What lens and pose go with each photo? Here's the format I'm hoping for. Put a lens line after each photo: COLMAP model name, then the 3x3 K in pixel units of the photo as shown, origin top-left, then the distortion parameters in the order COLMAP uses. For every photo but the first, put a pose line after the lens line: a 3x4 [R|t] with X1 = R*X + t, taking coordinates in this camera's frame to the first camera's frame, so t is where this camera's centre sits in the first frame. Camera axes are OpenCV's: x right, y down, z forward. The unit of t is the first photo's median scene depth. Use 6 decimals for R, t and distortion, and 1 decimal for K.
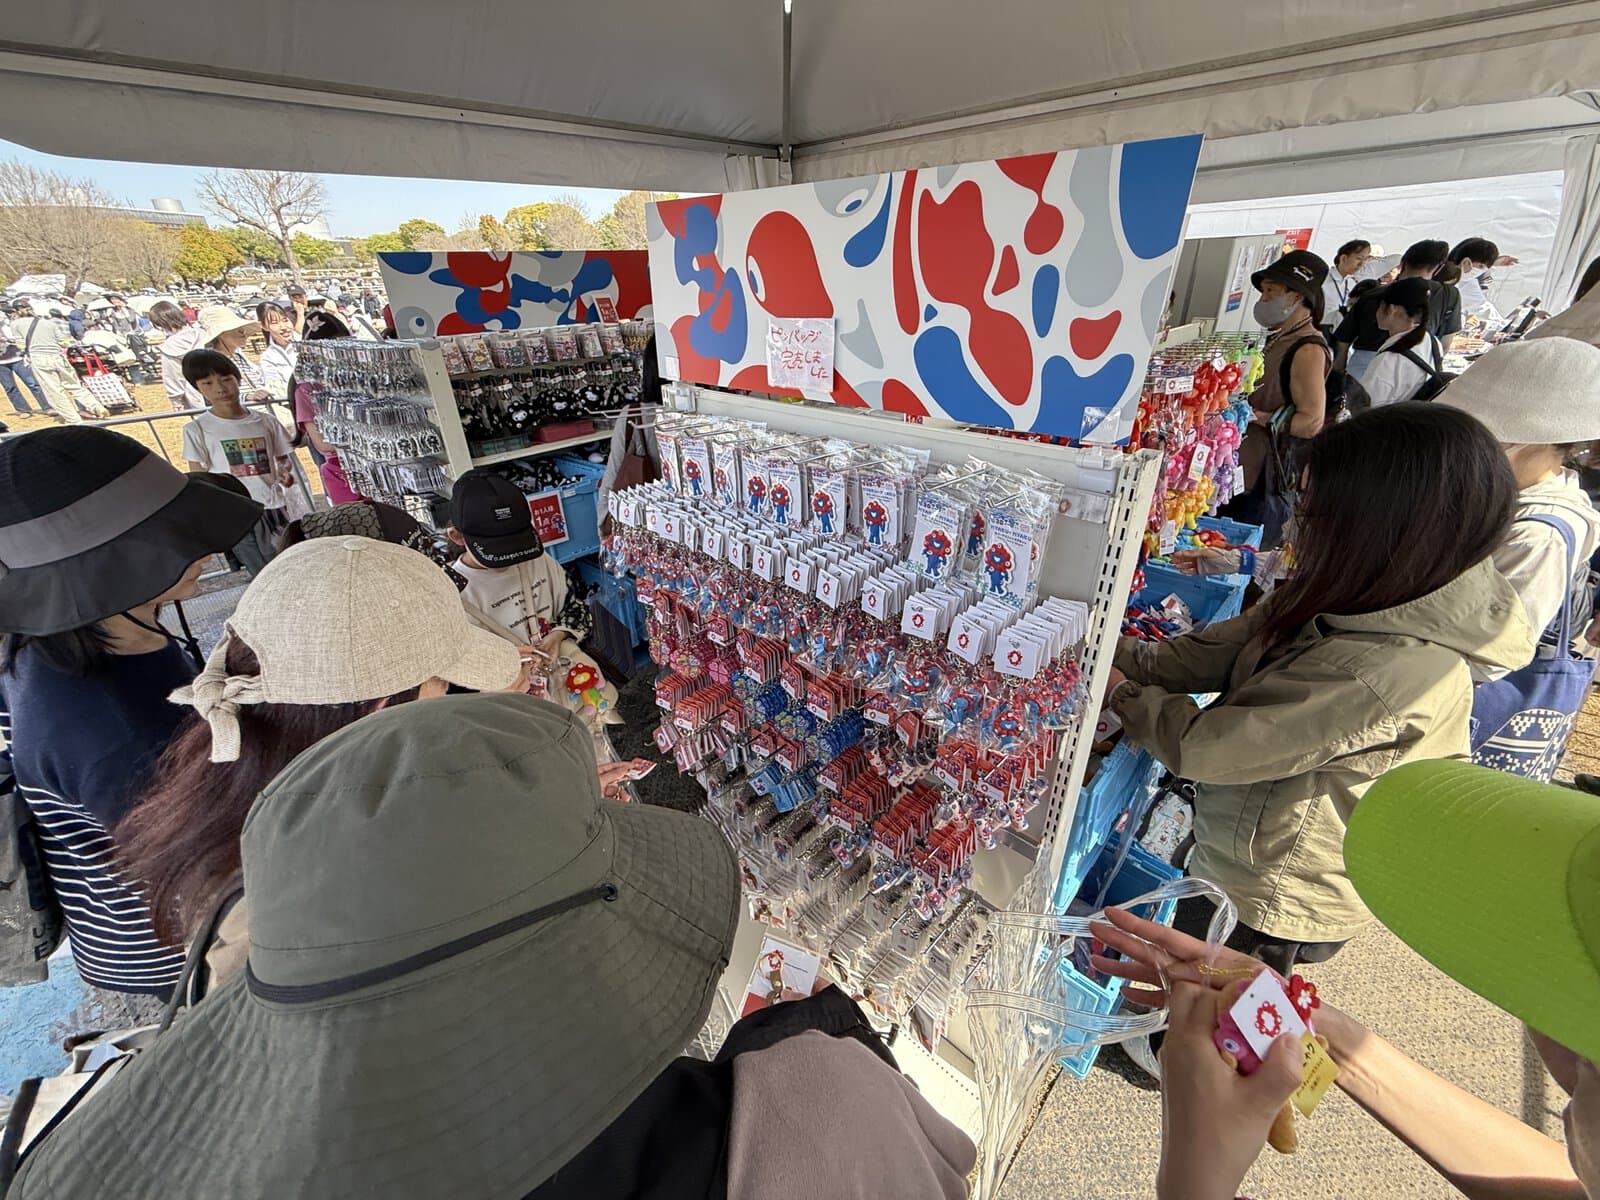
lens RADIAL K [[653.8, 0, 804.0], [0, 653.8, 601.7], [0, 0, 1]] dist [-0.003233, 0.000079]
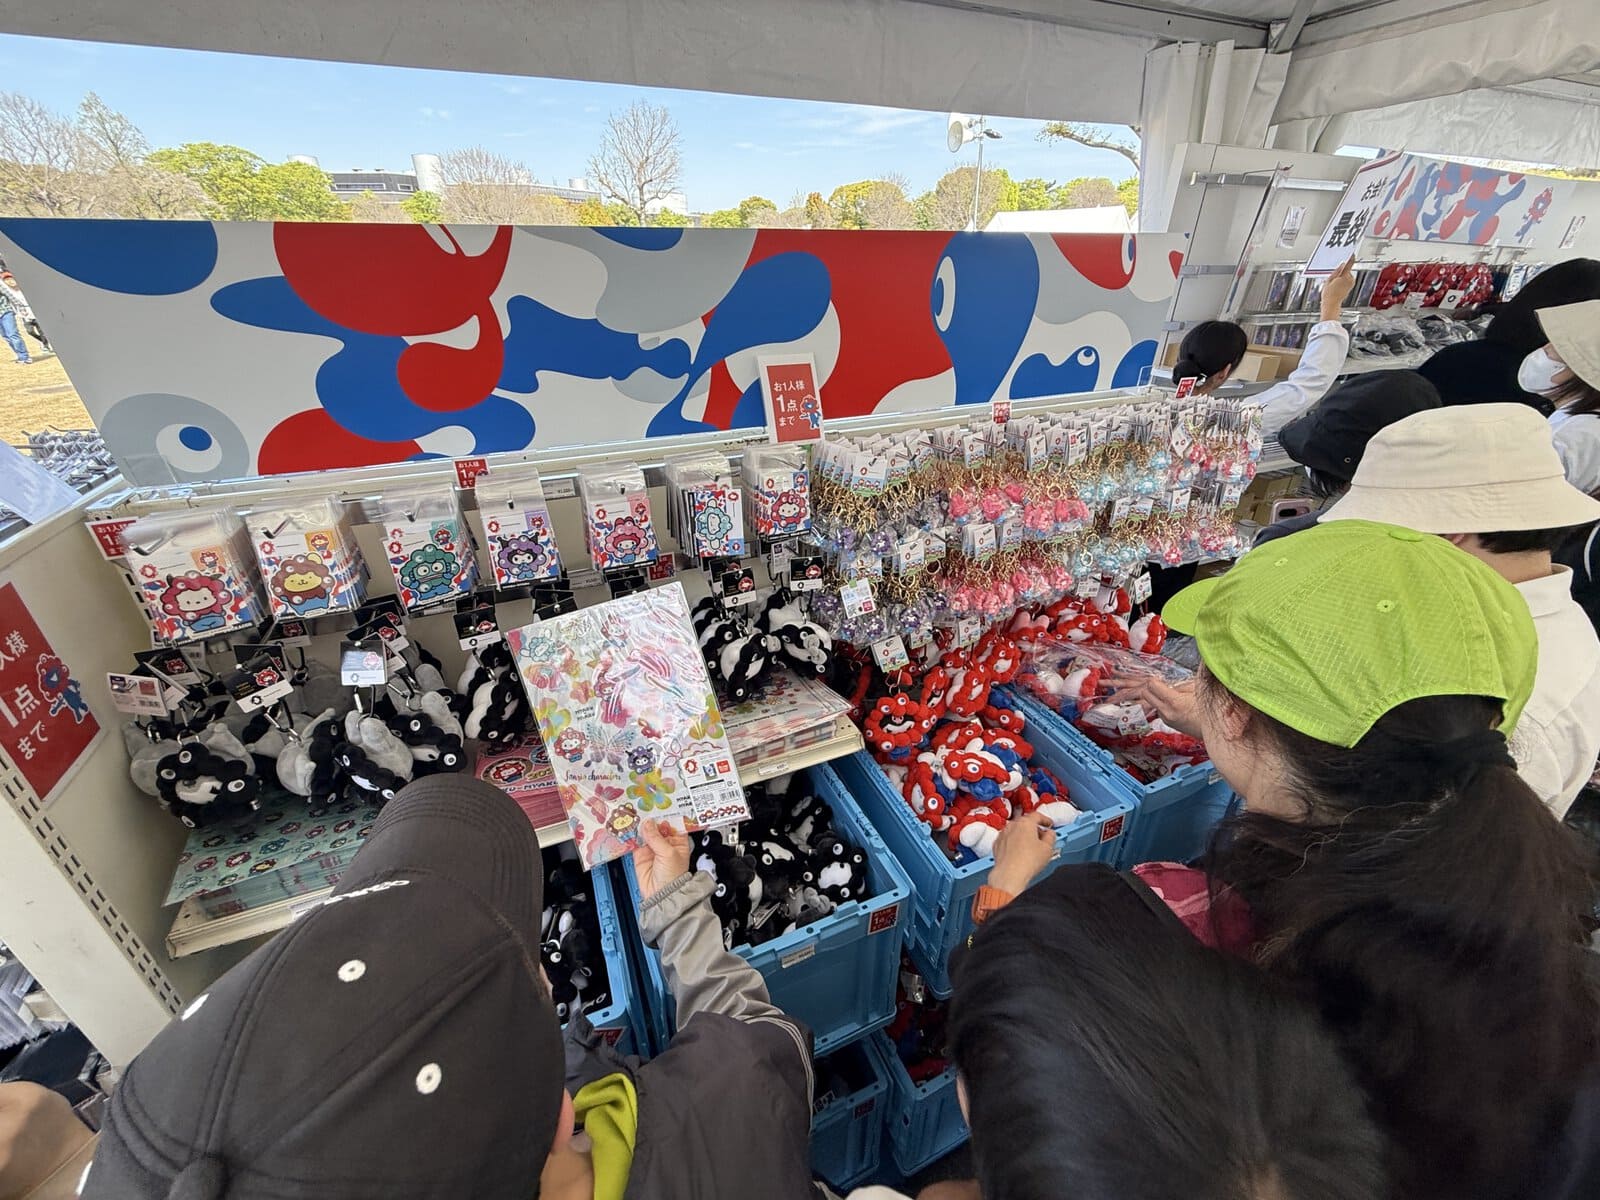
lens RADIAL K [[653.8, 0, 789.6], [0, 653.8, 600.2], [0, 0, 1]] dist [-0.003233, 0.000079]
pose [[0.907504, 0.223451, -0.355677, -0.158501], [-0.215603, 0.974503, 0.062116, -0.373308], [0.360488, 0.020315, 0.932542, 0.692526]]
